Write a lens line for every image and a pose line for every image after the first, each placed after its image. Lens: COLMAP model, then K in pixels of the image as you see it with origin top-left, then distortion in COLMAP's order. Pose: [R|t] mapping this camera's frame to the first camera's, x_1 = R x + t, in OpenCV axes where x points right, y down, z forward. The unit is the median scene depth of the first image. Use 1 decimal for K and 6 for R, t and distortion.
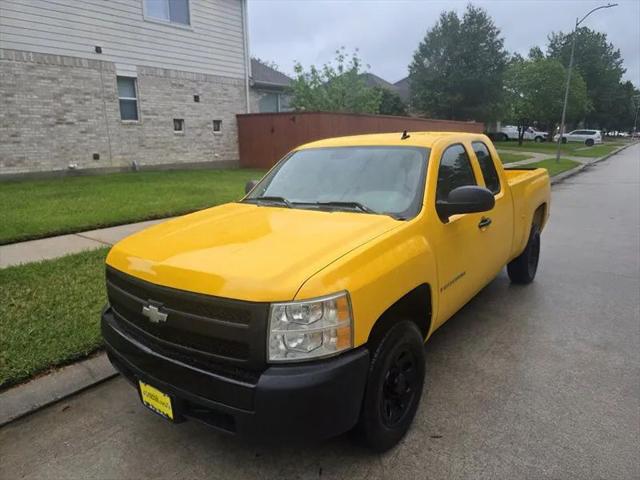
lens RADIAL K [[426.9, 0, 320.2], [0, 426.9, 233.2], [0, 0, 1]] dist [0.062178, -0.060258]
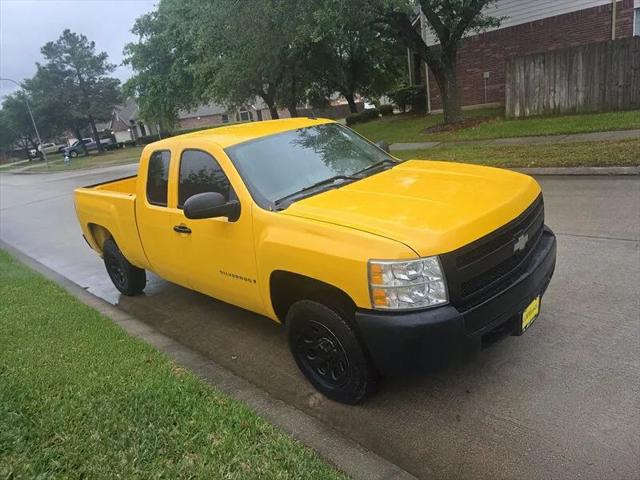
lens RADIAL K [[426.6, 0, 311.9], [0, 426.6, 232.6], [0, 0, 1]] dist [0.062085, -0.058262]
pose [[0.146138, -0.274990, 0.950276, -0.303064], [0.348142, 0.913436, 0.210790, -0.054266], [-0.925981, 0.300026, 0.229223, 0.241091]]
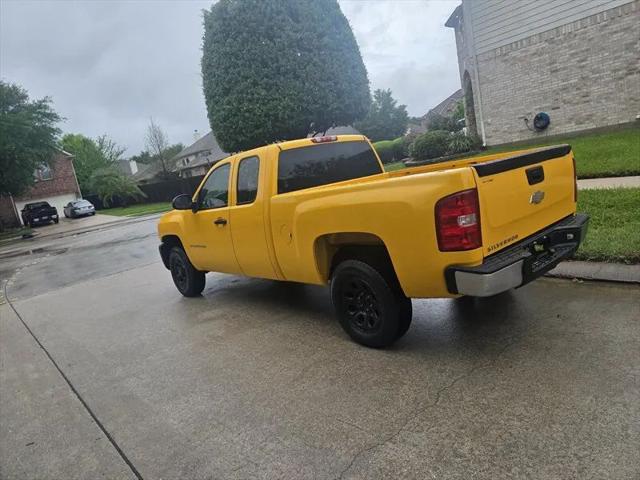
lens RADIAL K [[426.6, 0, 326.5], [0, 426.6, 234.6], [0, 0, 1]] dist [0.062085, -0.058262]
pose [[-0.187841, 0.211863, -0.959077, 0.502406], [-0.023748, 0.975194, 0.220075, -0.090534], [0.981912, 0.064115, -0.178151, 0.482434]]
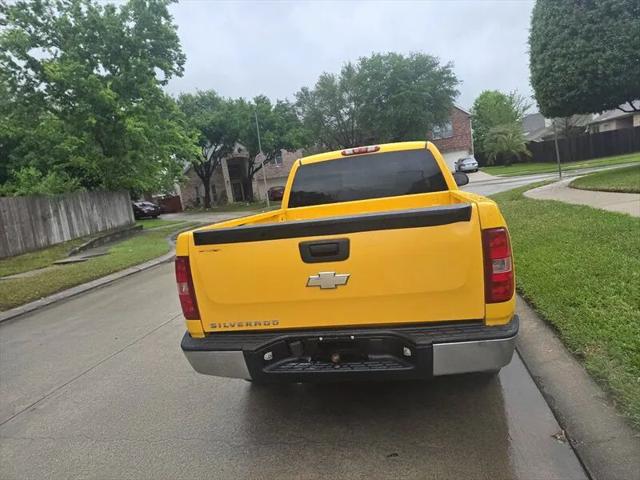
lens RADIAL K [[426.6, 0, 325.5], [0, 426.6, 244.1], [0, 0, 1]] dist [0.062085, -0.058262]
pose [[-0.890128, 0.196654, -0.411095, 0.289027], [0.056424, 0.942716, 0.328790, -0.136329], [0.452204, 0.269469, -0.850234, 0.722680]]
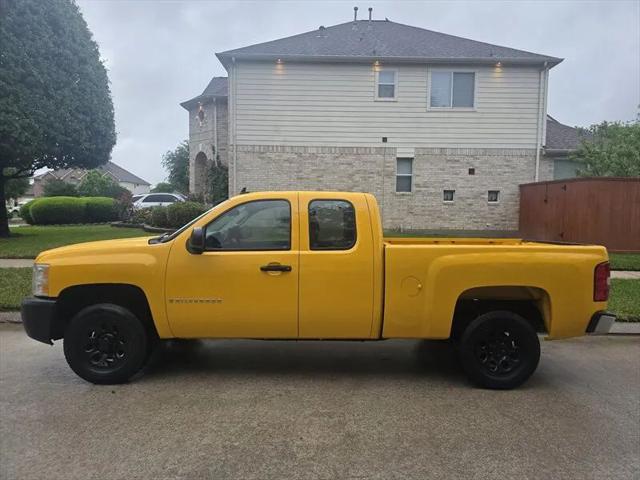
lens RADIAL K [[426.9, 0, 327.7], [0, 426.9, 236.9], [0, 0, 1]] dist [0.062178, -0.060258]
pose [[0.615501, 0.070009, -0.785020, 0.401677], [-0.194847, 0.978644, -0.065495, -0.017739], [0.763670, 0.193271, 0.615998, 0.124379]]
